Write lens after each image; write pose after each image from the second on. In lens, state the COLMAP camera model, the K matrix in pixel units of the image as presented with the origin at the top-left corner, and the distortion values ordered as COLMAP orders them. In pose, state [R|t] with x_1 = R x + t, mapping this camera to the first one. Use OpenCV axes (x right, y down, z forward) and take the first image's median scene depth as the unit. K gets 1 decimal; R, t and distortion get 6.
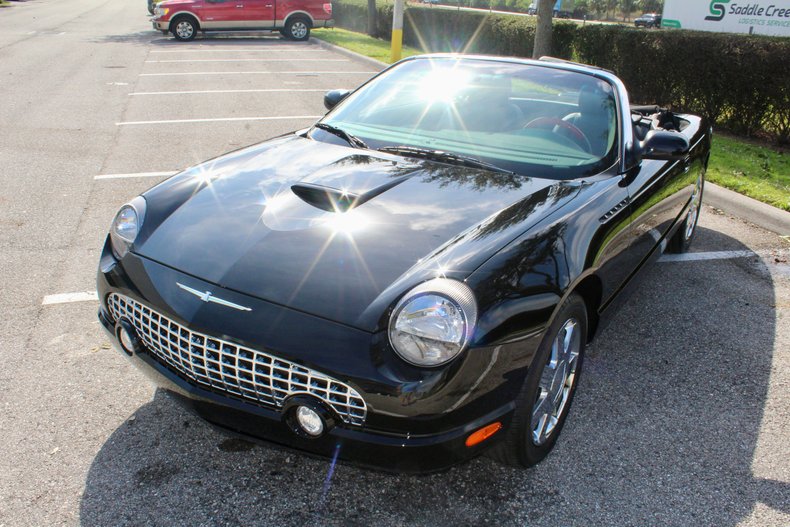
lens RADIAL K [[691.8, 0, 394.9], [0, 691.8, 264.5], [0, 0, 1]] dist [-0.158473, 0.149070]
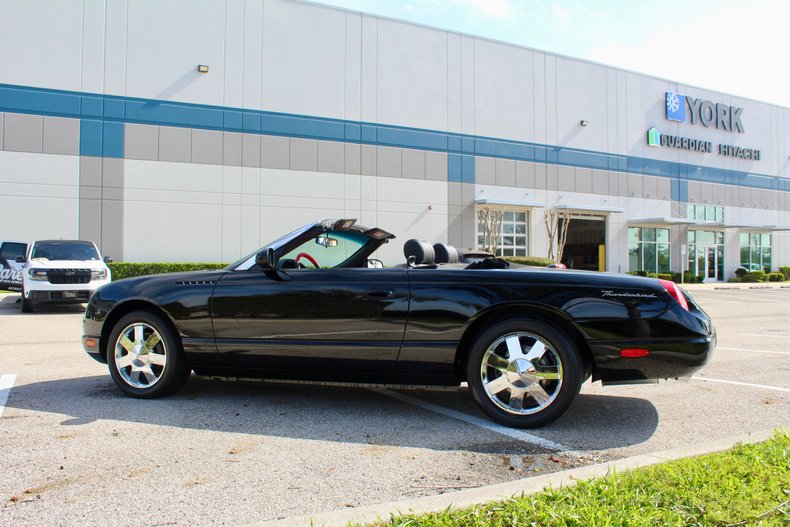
lens RADIAL K [[695.2, 0, 396.9], [0, 695.2, 263.6], [0, 0, 1]] dist [-0.163372, 0.154343]
pose [[0.209994, -0.065493, -0.975507, 1.214607], [-0.355492, 0.924348, -0.138584, -0.035938], [0.910784, 0.375887, 0.170826, 0.639920]]
